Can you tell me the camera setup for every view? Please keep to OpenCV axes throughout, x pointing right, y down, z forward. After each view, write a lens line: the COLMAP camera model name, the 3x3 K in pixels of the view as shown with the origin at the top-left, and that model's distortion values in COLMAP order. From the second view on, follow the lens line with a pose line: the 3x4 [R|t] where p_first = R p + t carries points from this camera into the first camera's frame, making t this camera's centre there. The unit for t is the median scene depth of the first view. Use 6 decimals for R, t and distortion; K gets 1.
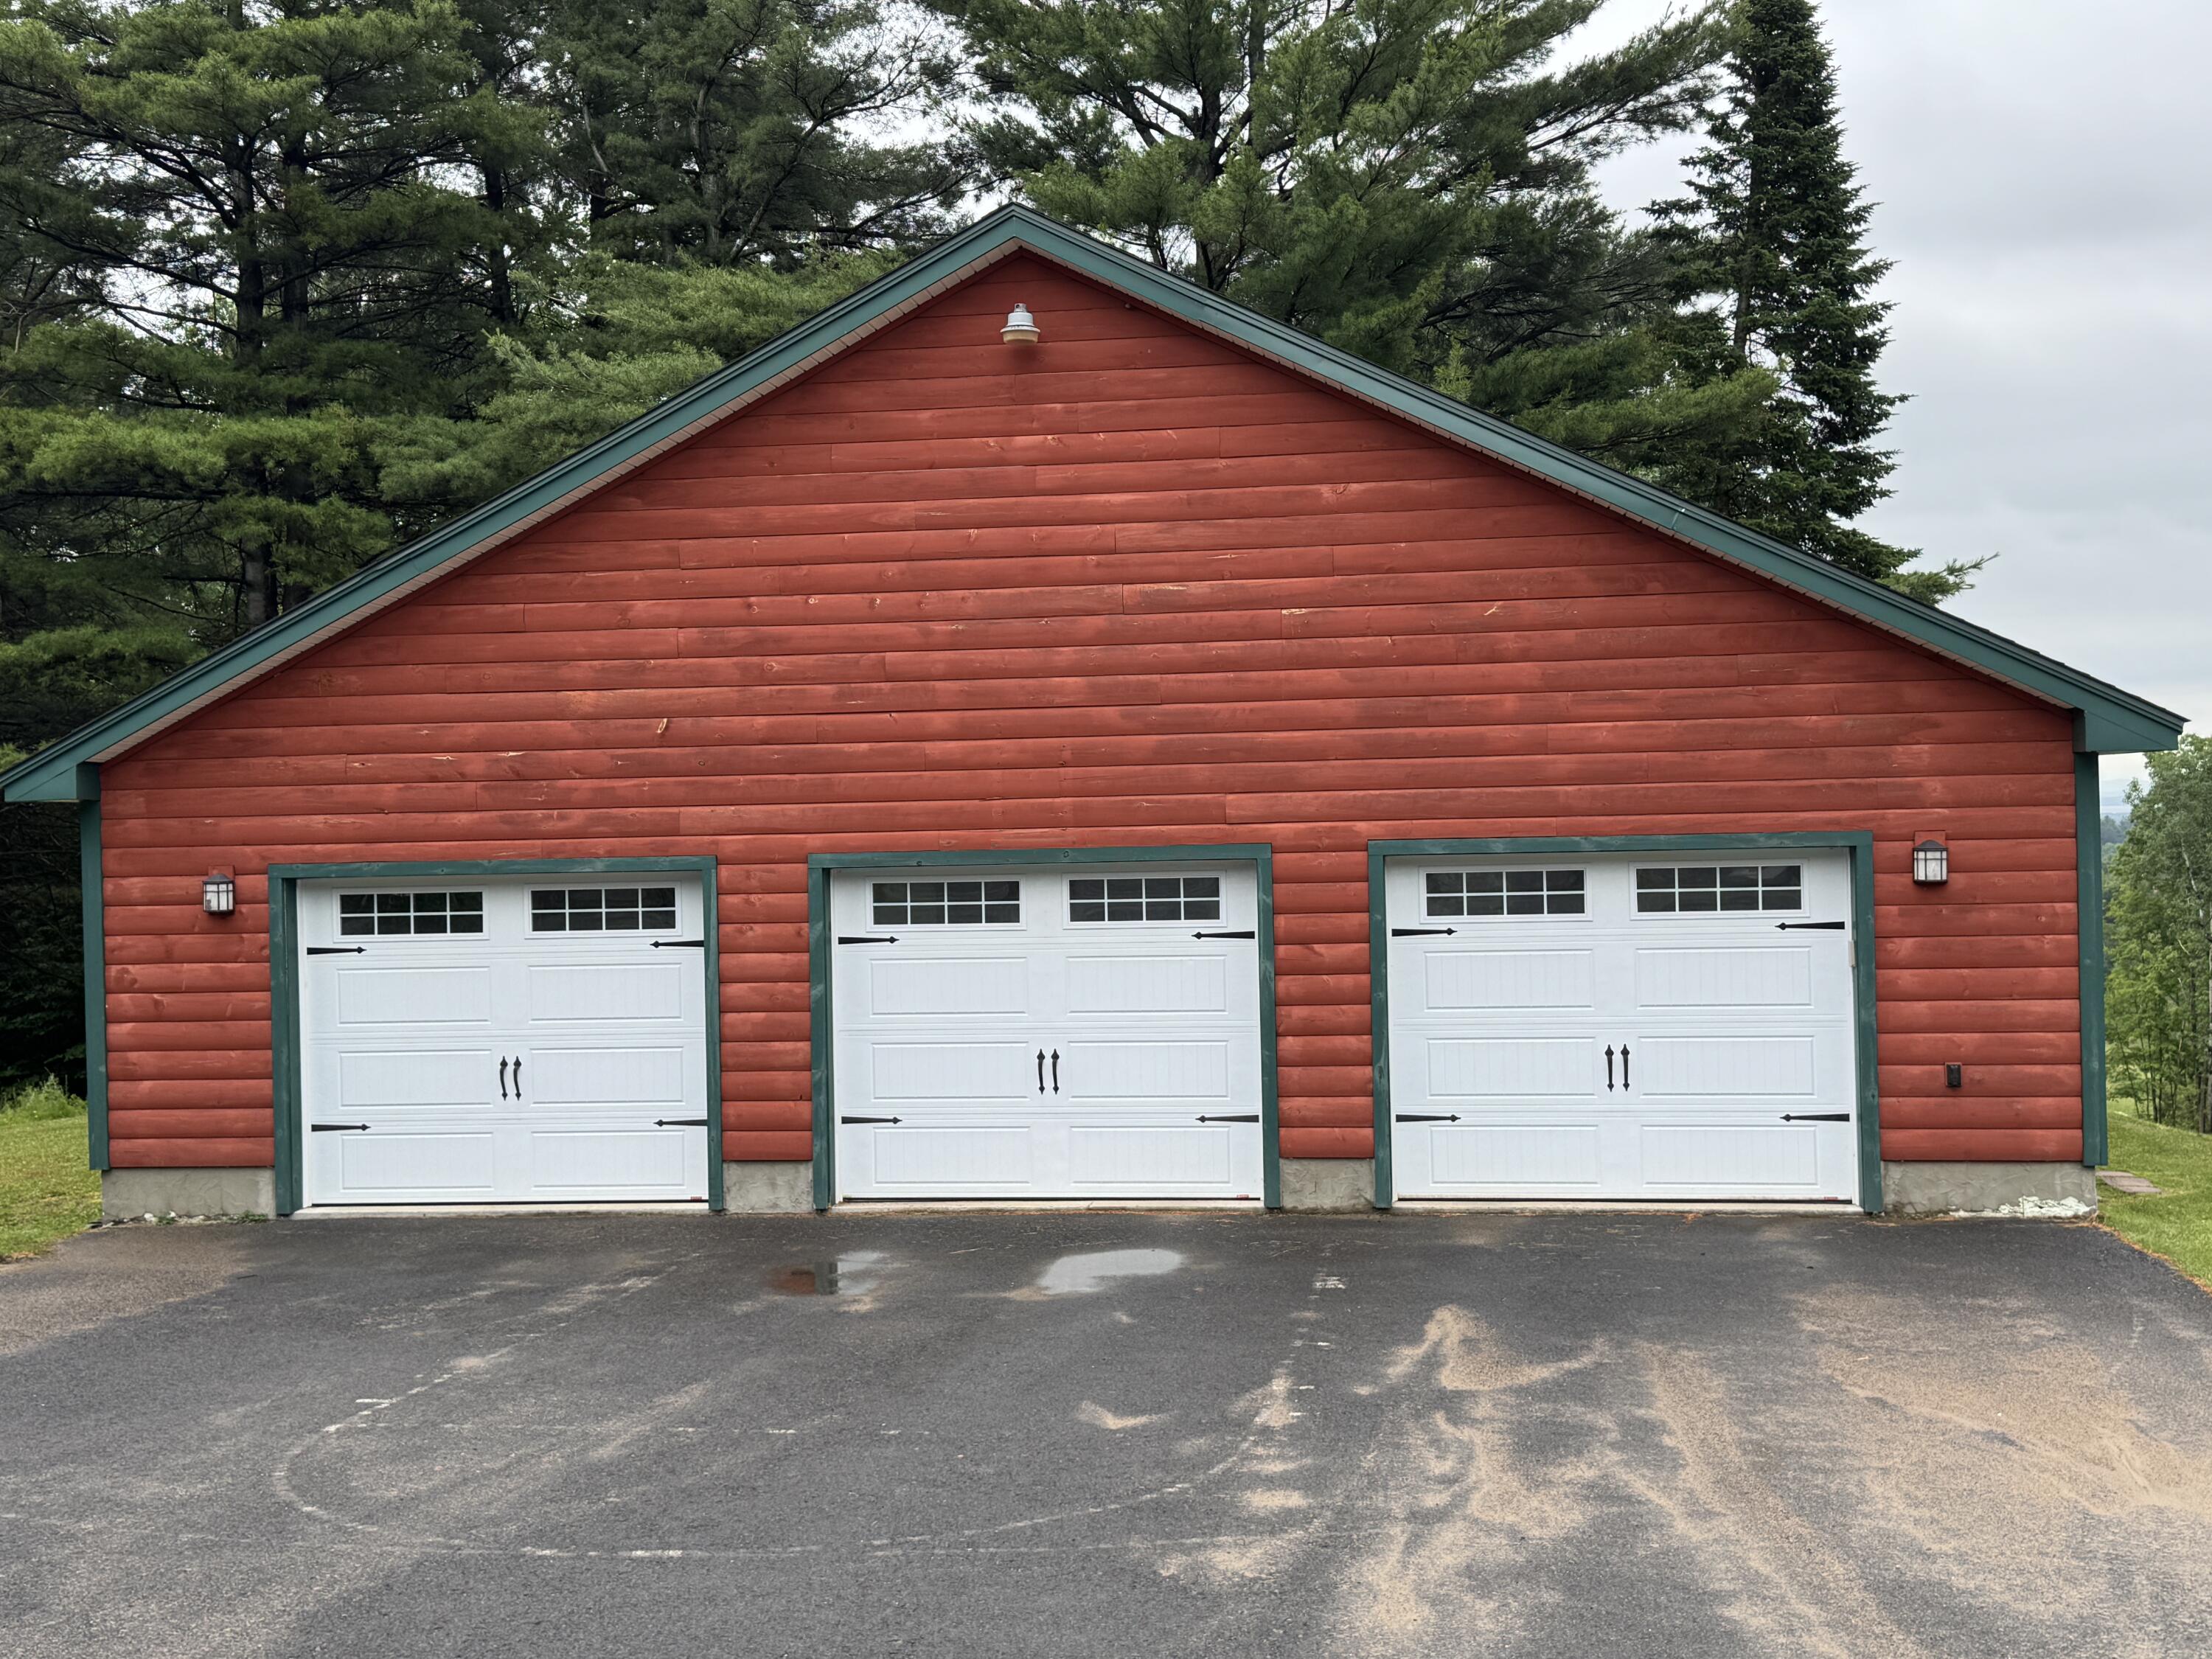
lens RADIAL K [[2172.5, 0, 1106.0], [0, 2172.5, 826.7], [0, 0, 1]] dist [0.077265, 0.000000]
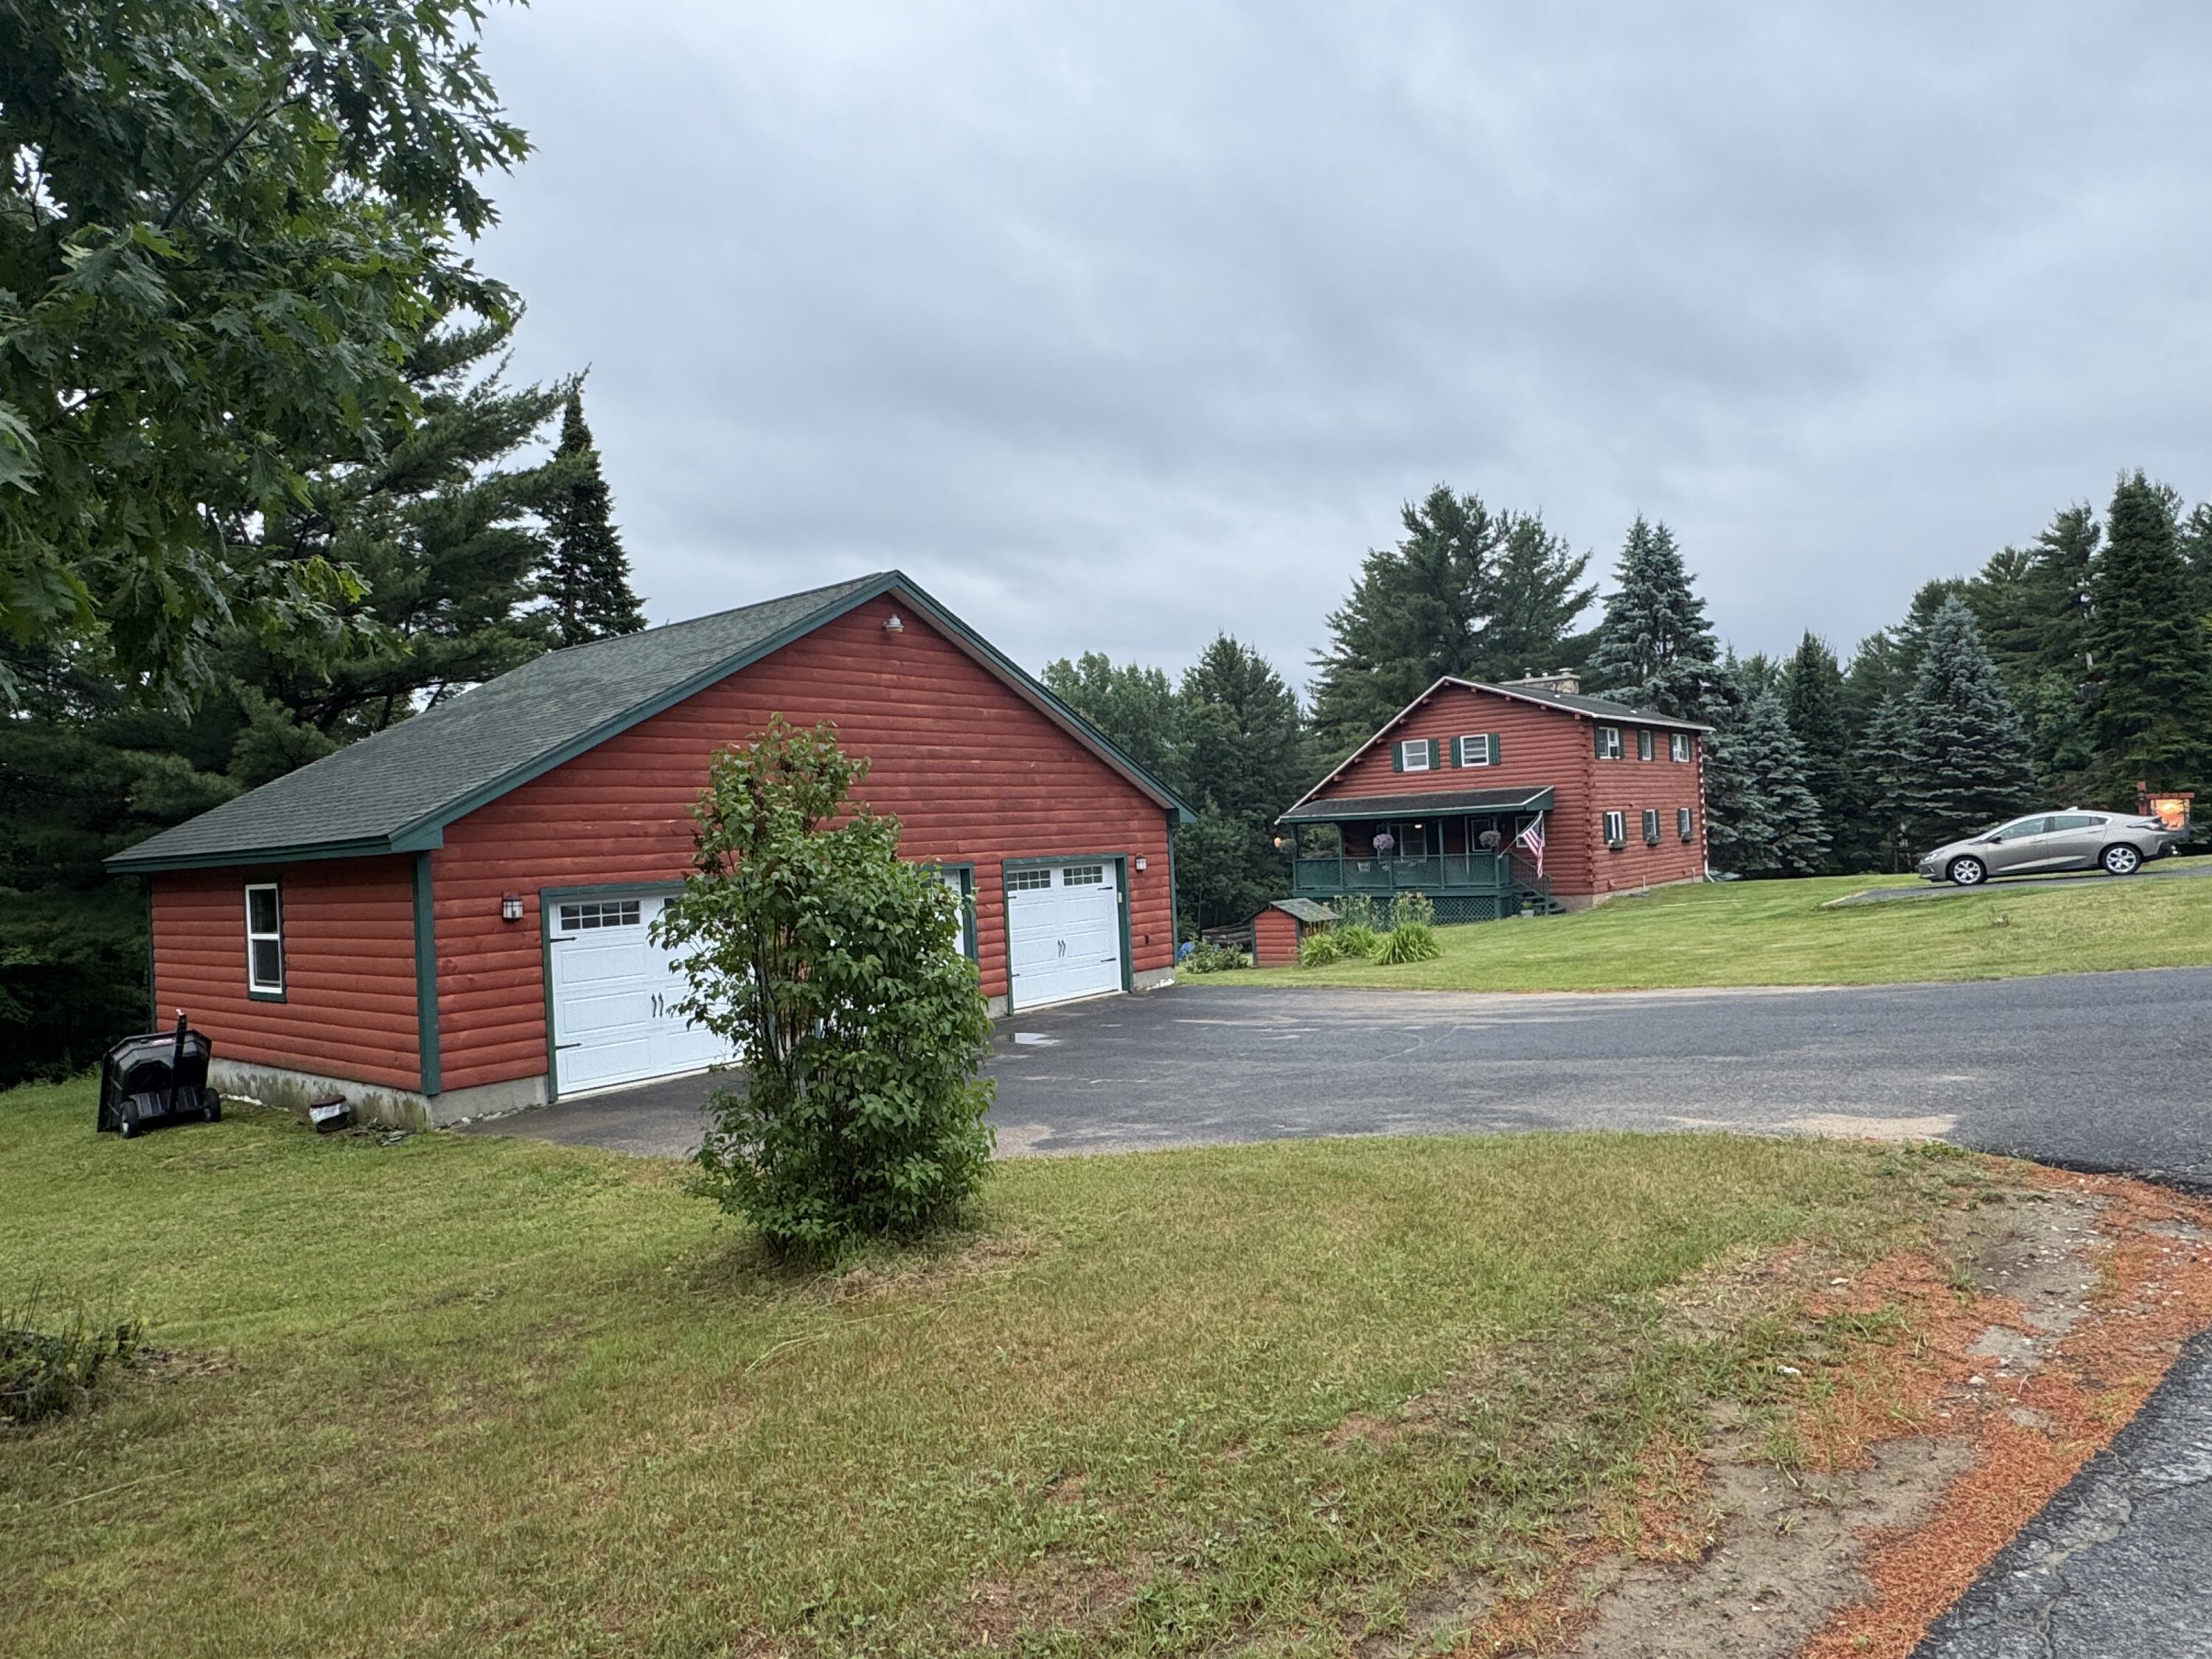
lens RADIAL K [[1353.6, 0, 1106.6], [0, 1353.6, 832.3], [0, 0, 1]] dist [-0.001728, -0.000143]
pose [[0.538777, 0.000796, 0.842448, -1.010612], [0.042438, 0.998704, -0.028085, 0.022032], [-0.841379, 0.050884, 0.538045, 0.104221]]
